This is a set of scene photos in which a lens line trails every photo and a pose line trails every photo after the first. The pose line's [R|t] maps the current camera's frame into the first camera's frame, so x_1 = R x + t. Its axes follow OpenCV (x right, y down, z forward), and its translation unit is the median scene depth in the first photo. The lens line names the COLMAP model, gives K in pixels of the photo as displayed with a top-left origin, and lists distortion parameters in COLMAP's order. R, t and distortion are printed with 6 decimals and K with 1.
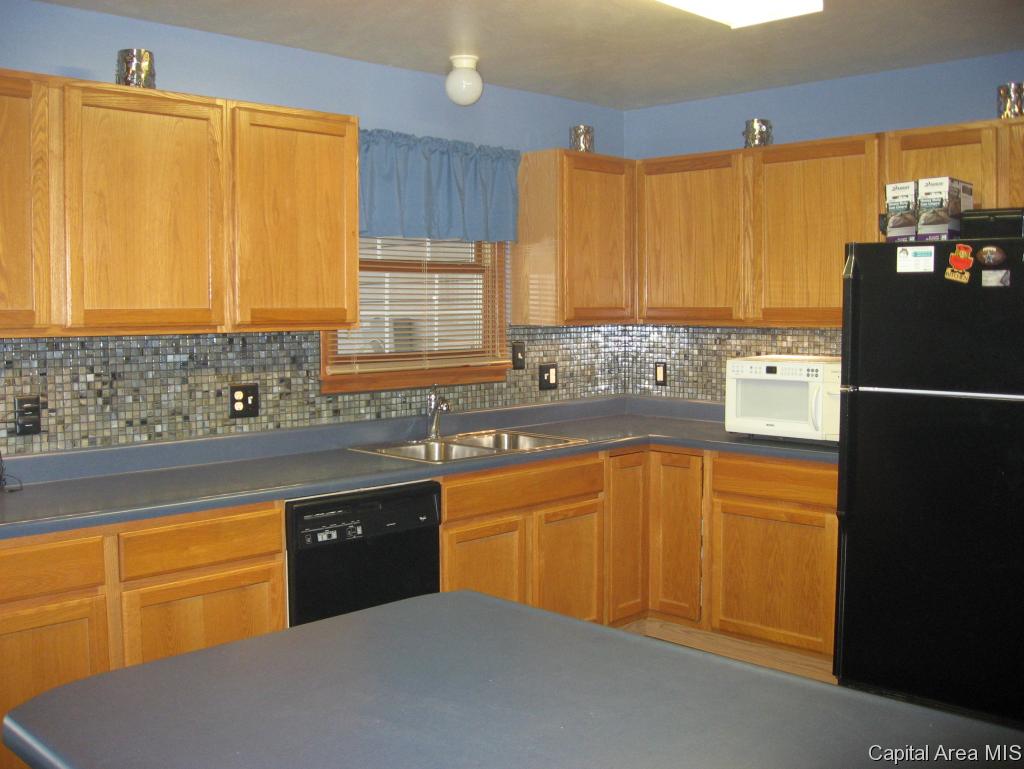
lens RADIAL K [[1025.2, 0, 513.4], [0, 1025.2, 368.3], [0, 0, 1]] dist [-0.154640, 0.113351]
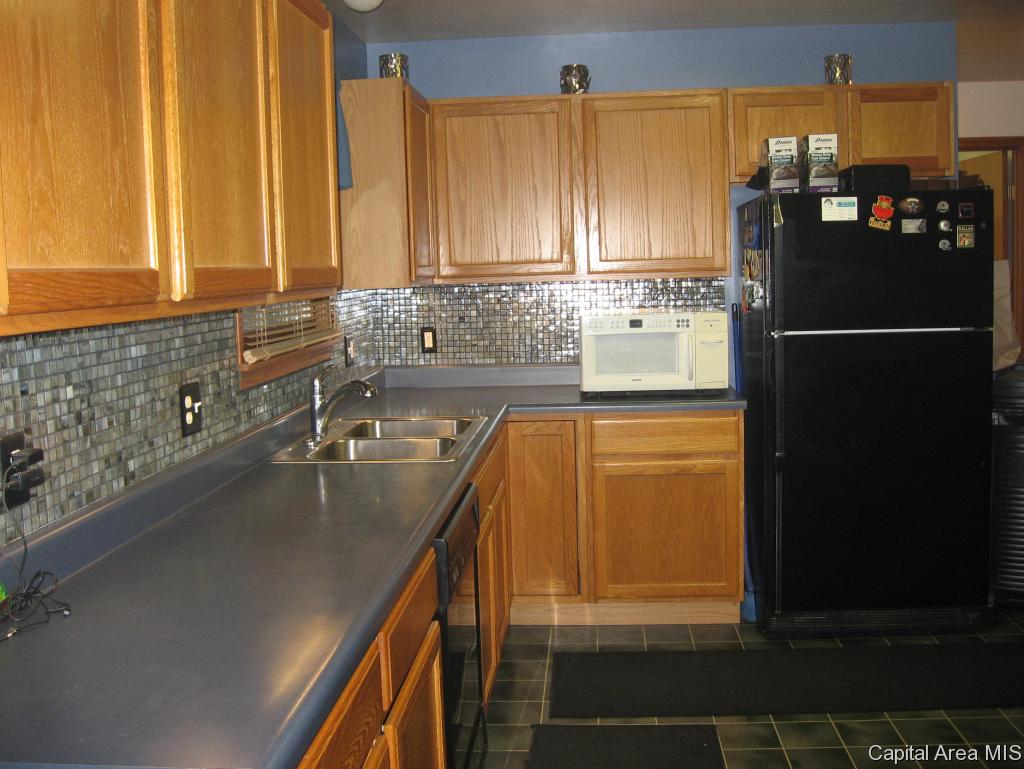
lens RADIAL K [[1025.2, 0, 513.4], [0, 1025.2, 368.3], [0, 0, 1]] dist [-0.154640, 0.113351]
pose [[0.774741, -0.082517, 0.626871, -0.495464], [0.065469, 0.996587, 0.050272, -0.013796], [-0.628880, 0.002093, 0.777500, 0.336092]]
